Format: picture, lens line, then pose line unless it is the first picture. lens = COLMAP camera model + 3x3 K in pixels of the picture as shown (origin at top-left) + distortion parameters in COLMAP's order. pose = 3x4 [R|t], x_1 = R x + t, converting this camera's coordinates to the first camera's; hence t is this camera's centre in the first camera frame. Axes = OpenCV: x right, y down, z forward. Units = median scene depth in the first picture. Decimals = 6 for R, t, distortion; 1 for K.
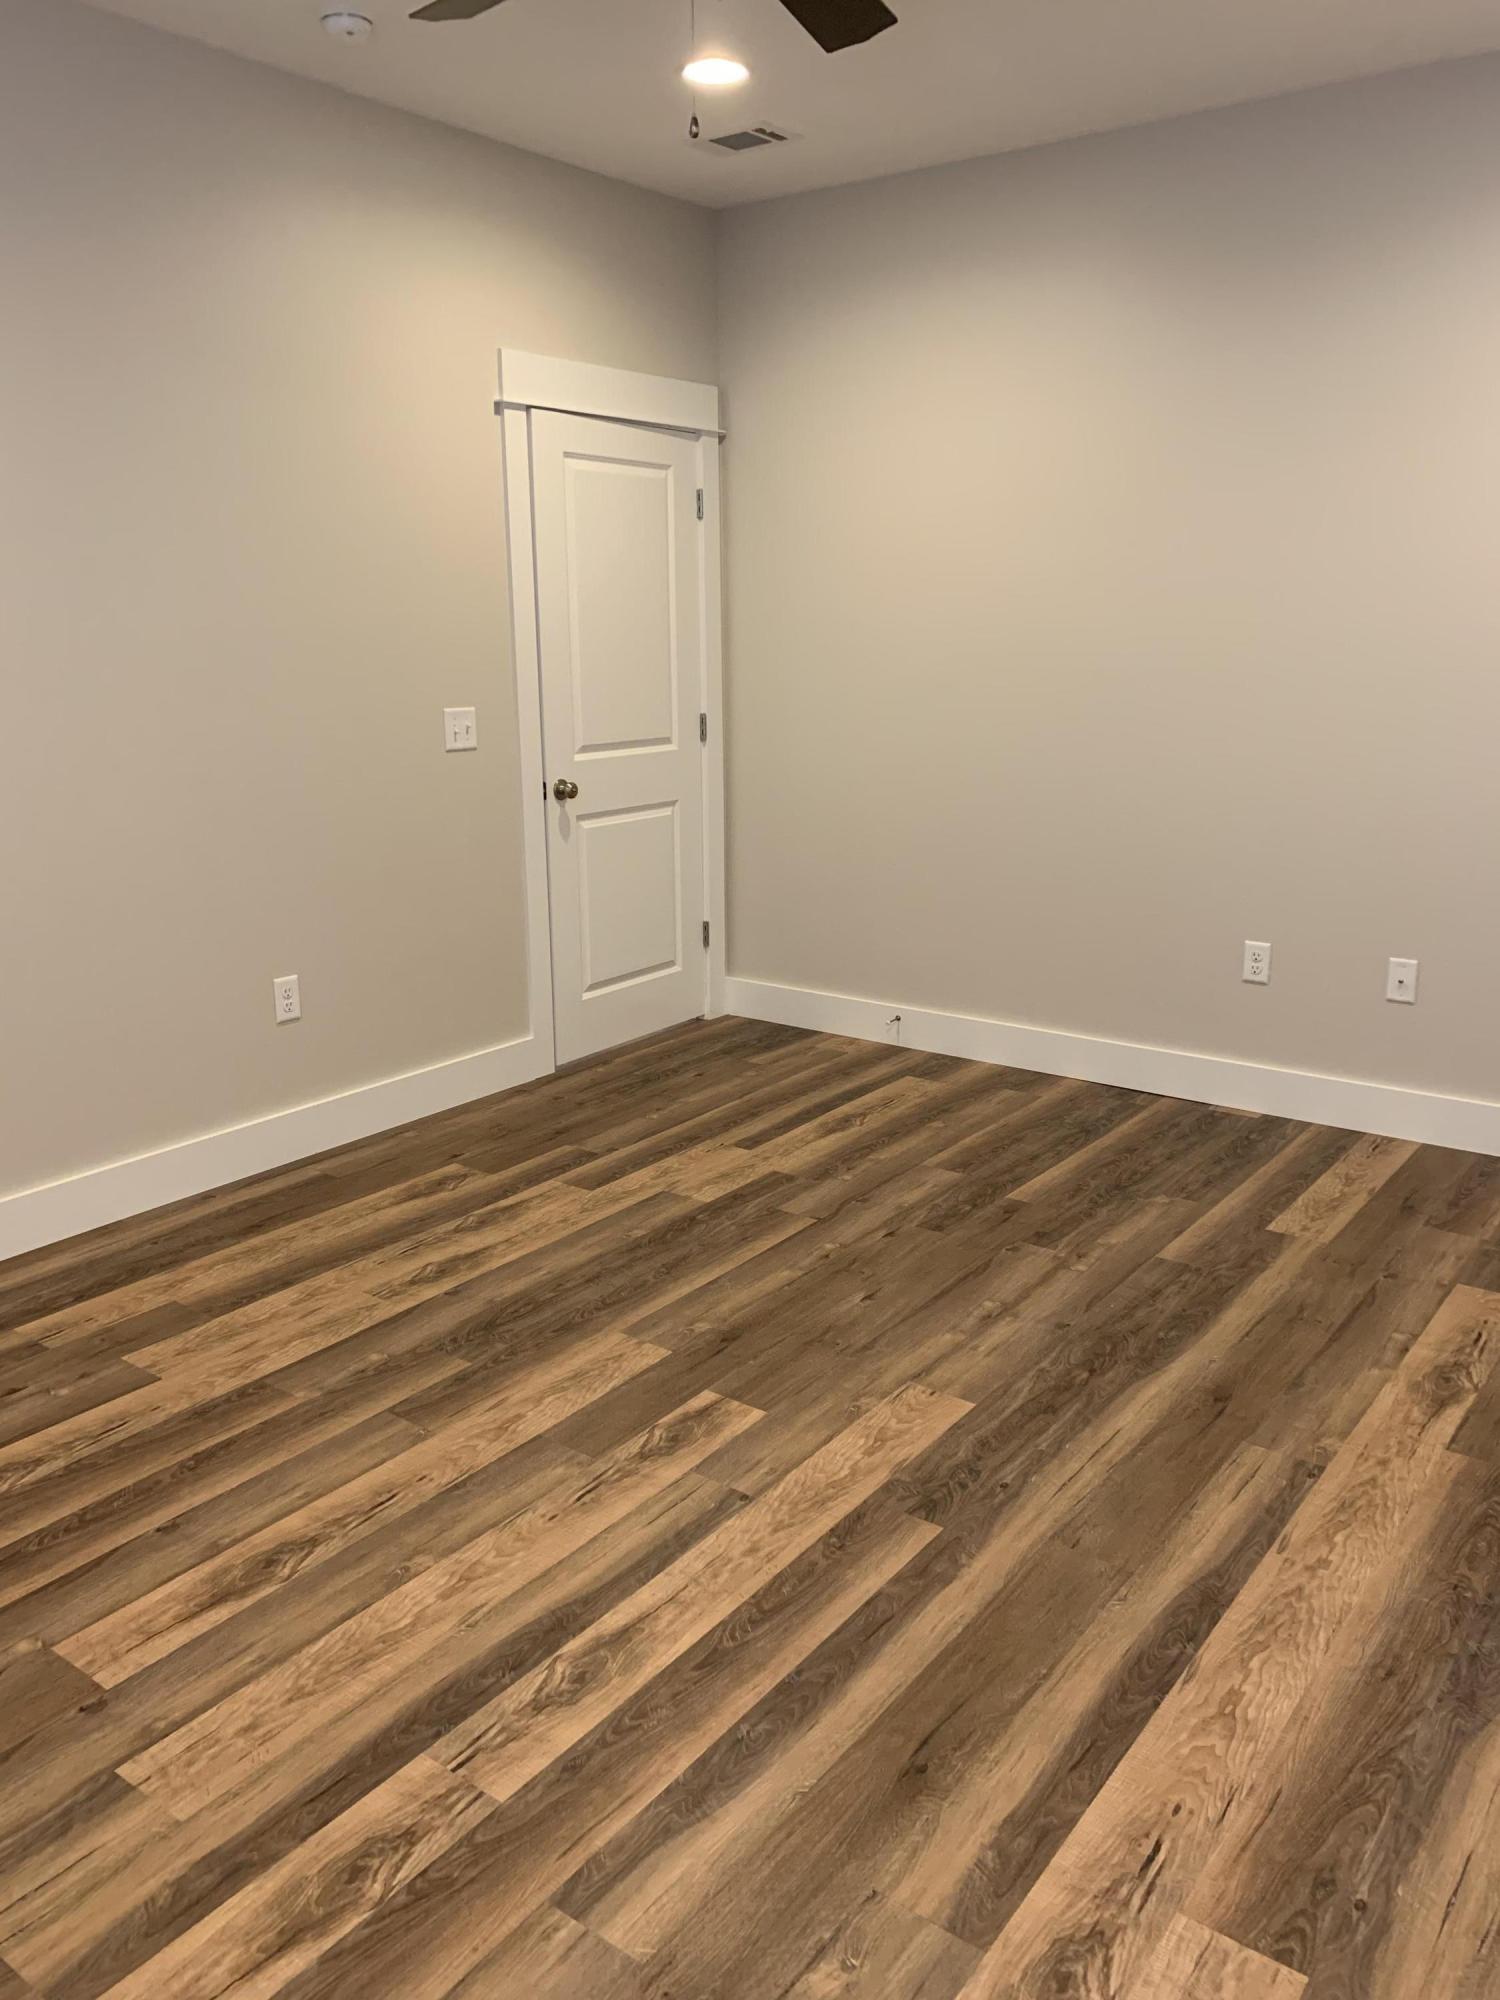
lens RADIAL K [[1535.0, 0, 750.0], [0, 1535.0, 1000.0], [0, 0, 1]] dist [0.024018, -0.009636]
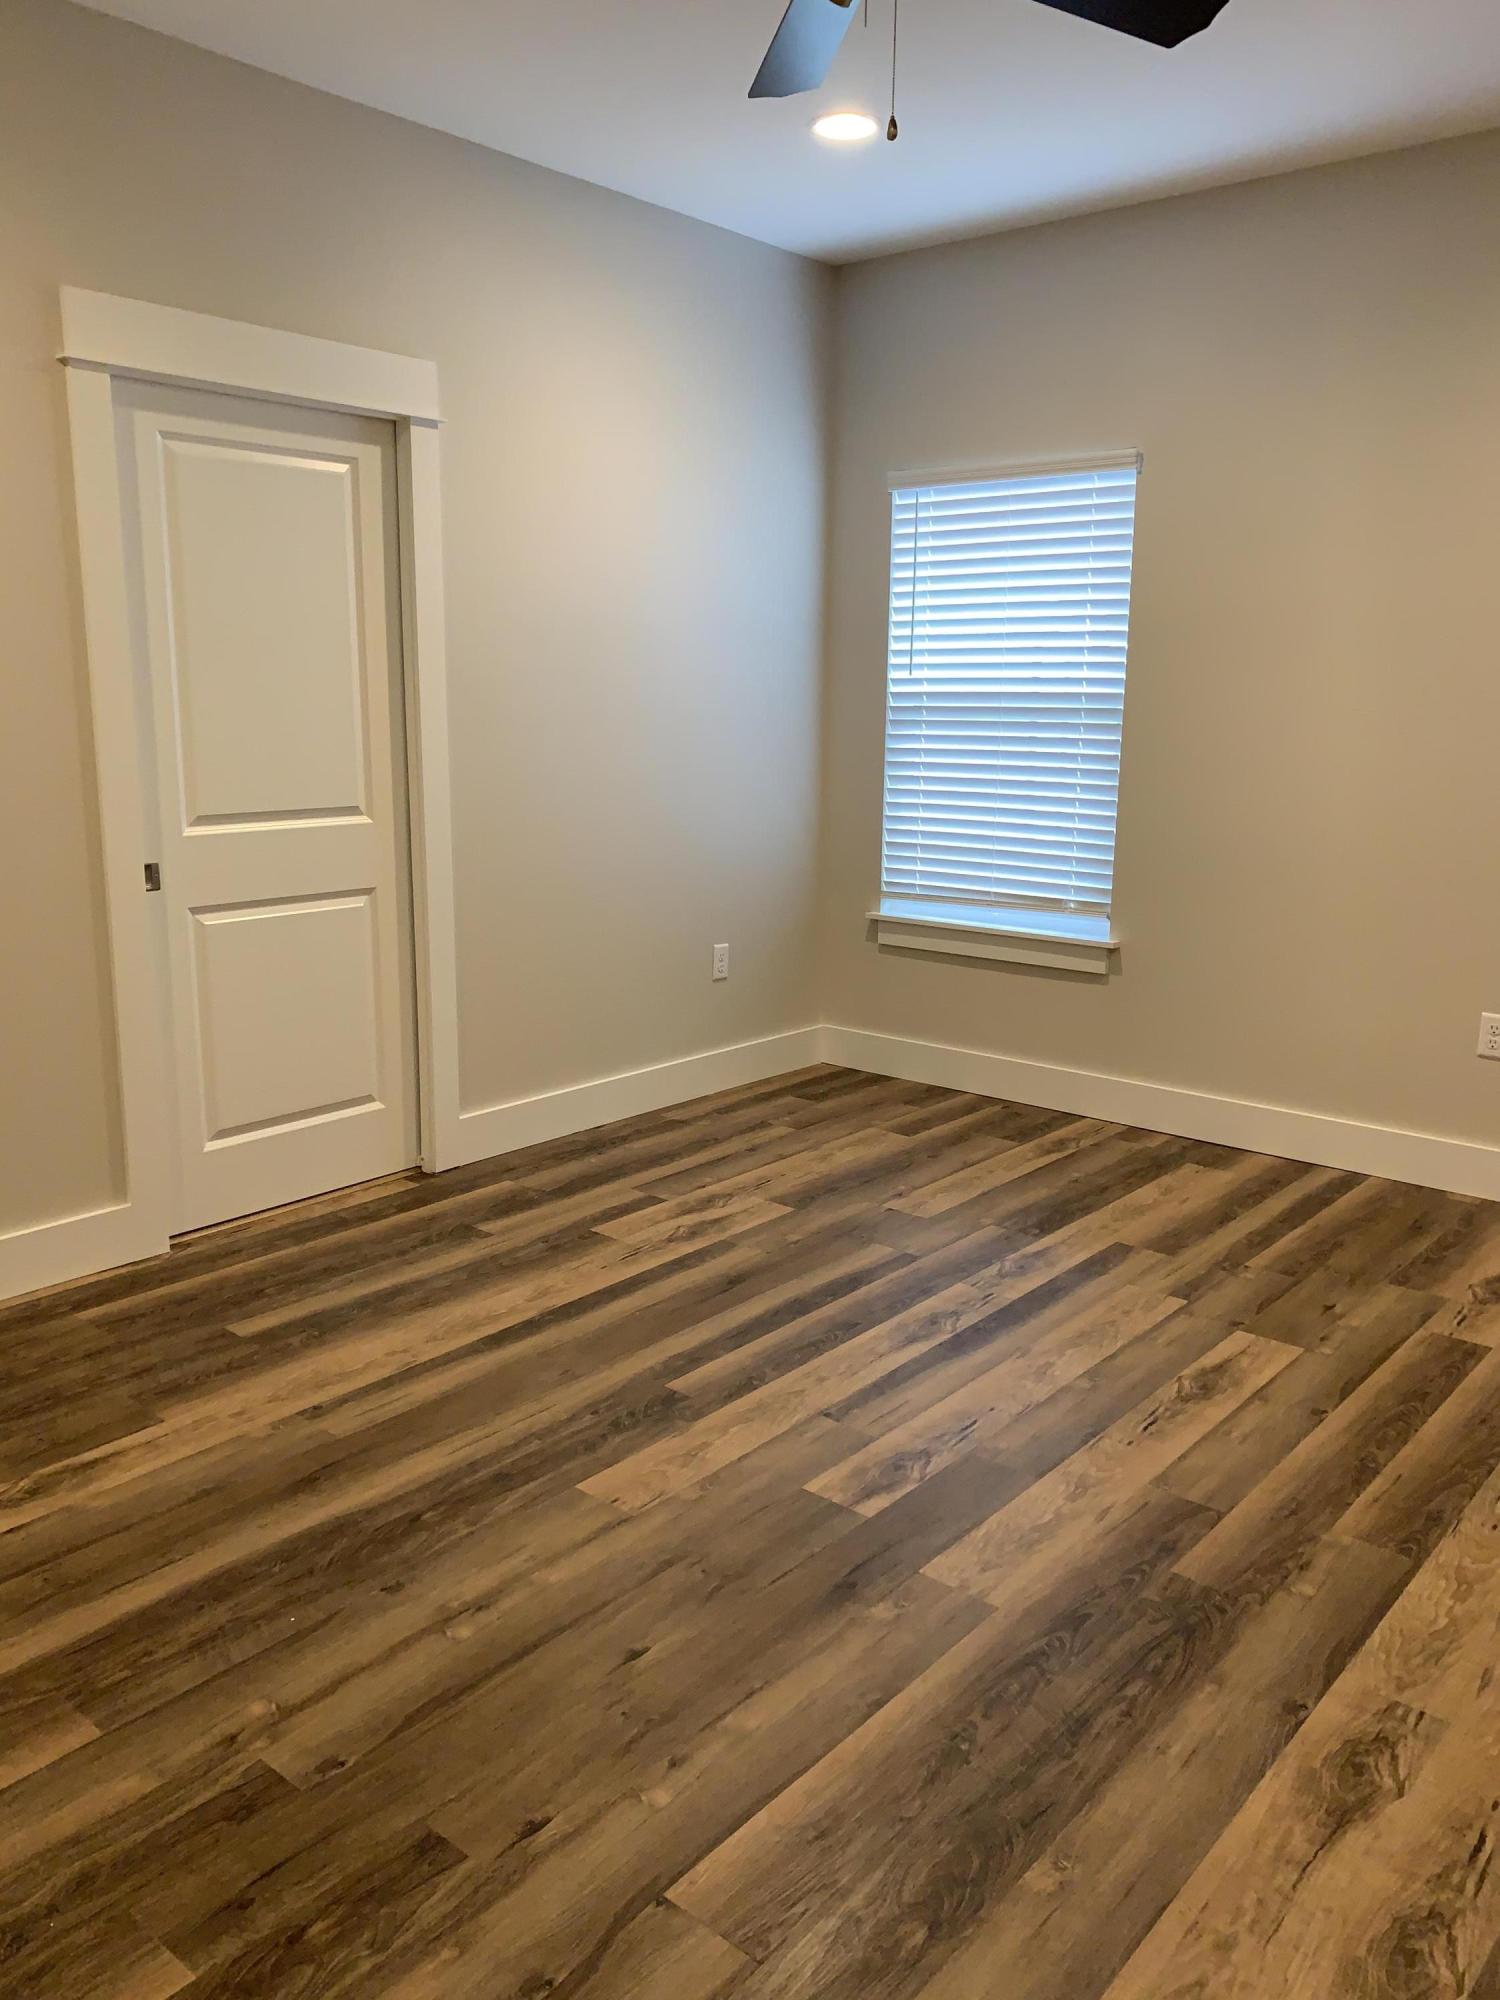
lens RADIAL K [[1535.0, 0, 750.0], [0, 1535.0, 1000.0], [0, 0, 1]] dist [0.024018, -0.009636]
pose [[-0.998250, -0.012750, 0.057751, -0.007873], [0.013510, 0.901503, 0.432562, -0.416097], [-0.057577, 0.432585, -0.899753, 1.779173]]
